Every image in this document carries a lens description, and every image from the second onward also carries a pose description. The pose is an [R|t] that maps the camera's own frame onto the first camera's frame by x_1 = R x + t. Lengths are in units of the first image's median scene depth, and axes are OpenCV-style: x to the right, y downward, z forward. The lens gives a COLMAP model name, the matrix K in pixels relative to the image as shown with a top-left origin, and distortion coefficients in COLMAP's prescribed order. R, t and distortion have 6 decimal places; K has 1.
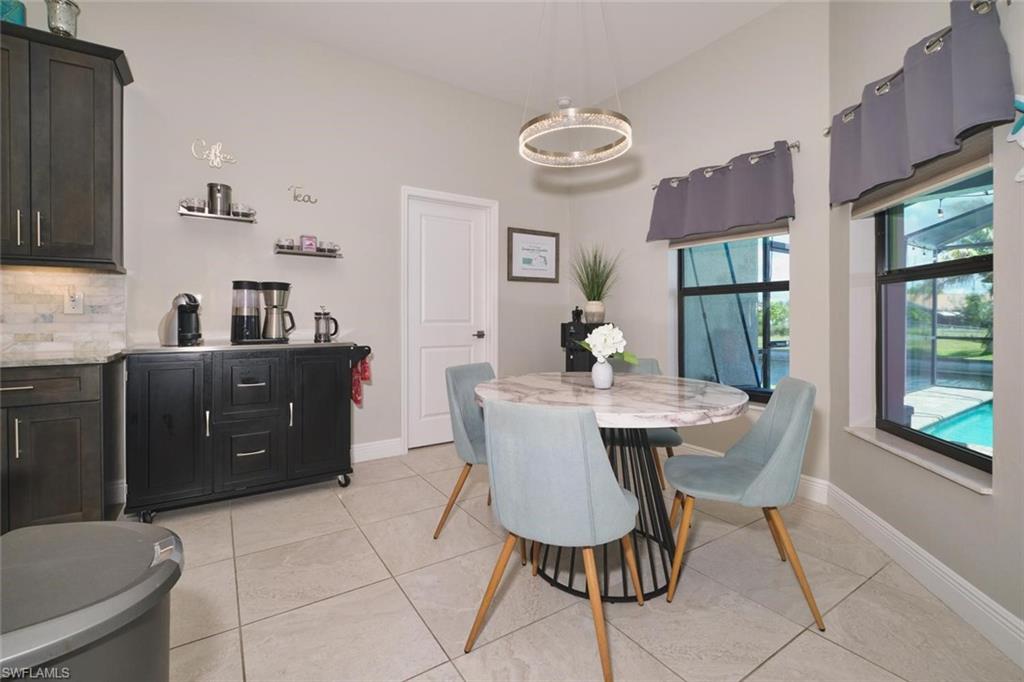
lens RADIAL K [[450.6, 0, 501.5], [0, 450.6, 314.3], [0, 0, 1]] dist [0.001801, -0.002931]
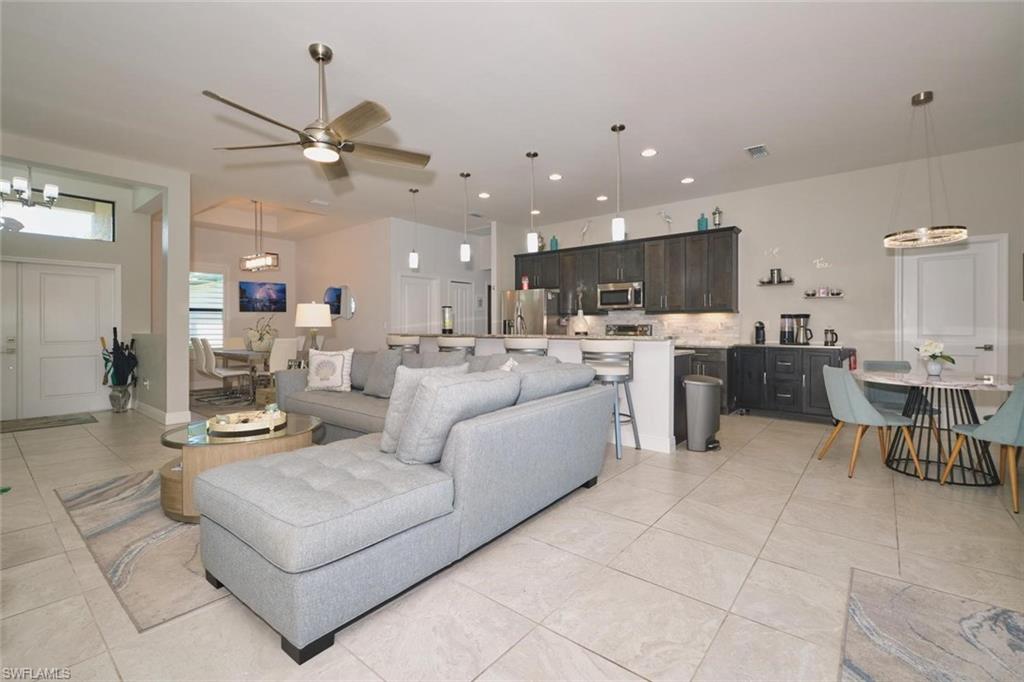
lens RADIAL K [[450.6, 0, 512.4], [0, 450.6, 330.7], [0, 0, 1]] dist [0.001801, -0.002931]
pose [[0.299278, 0.008170, -0.954131, 0.996882], [0.006163, 0.999926, 0.010496, -0.027560], [0.954146, -0.009022, 0.299205, -0.787834]]
